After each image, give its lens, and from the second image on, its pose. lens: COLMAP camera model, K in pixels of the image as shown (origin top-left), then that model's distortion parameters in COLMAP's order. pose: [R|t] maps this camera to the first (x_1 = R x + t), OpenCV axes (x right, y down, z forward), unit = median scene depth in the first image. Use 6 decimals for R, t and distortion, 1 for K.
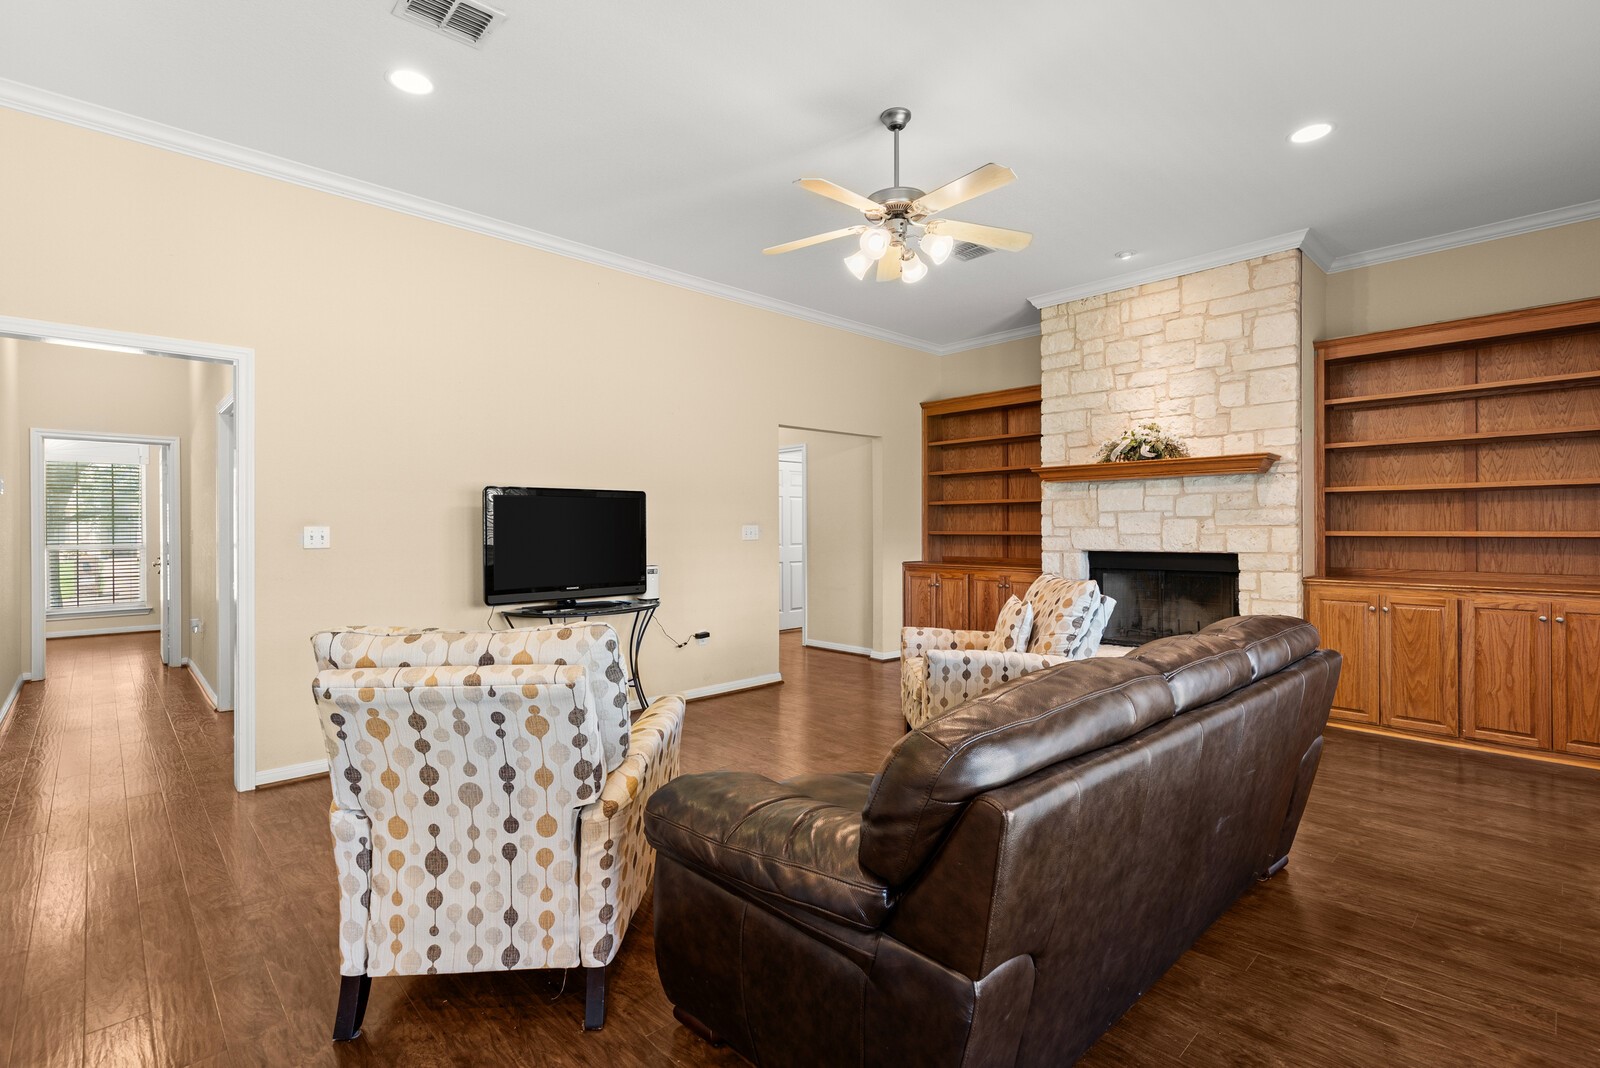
lens RADIAL K [[740.5, 0, 796.6], [0, 740.5, 535.4], [0, 0, 1]] dist [0.011490, -0.000185]
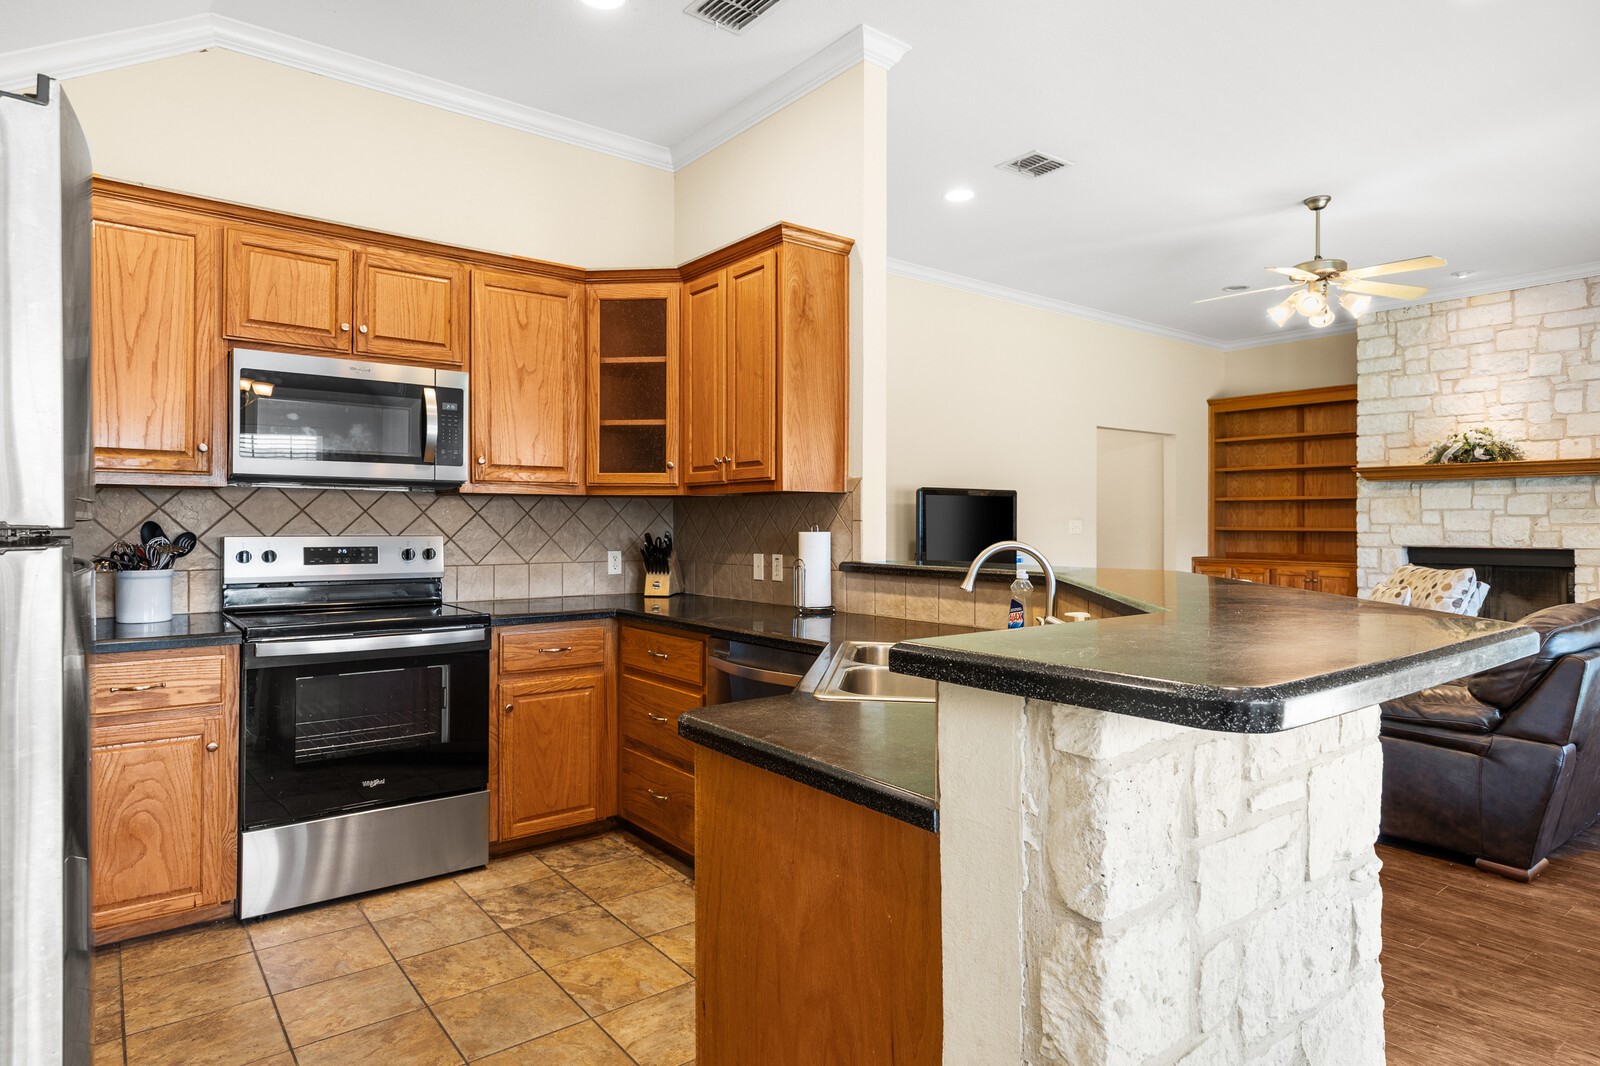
lens RADIAL K [[909.3, 0, 803.4], [0, 909.3, 524.8], [0, 0, 1]] dist [0.014880, -0.000184]
pose [[0.996179, 0.006481, -0.087095, -0.369527], [-0.007054, 0.999955, -0.006280, 0.004416], [0.087050, 0.006870, 0.996180, -0.387713]]
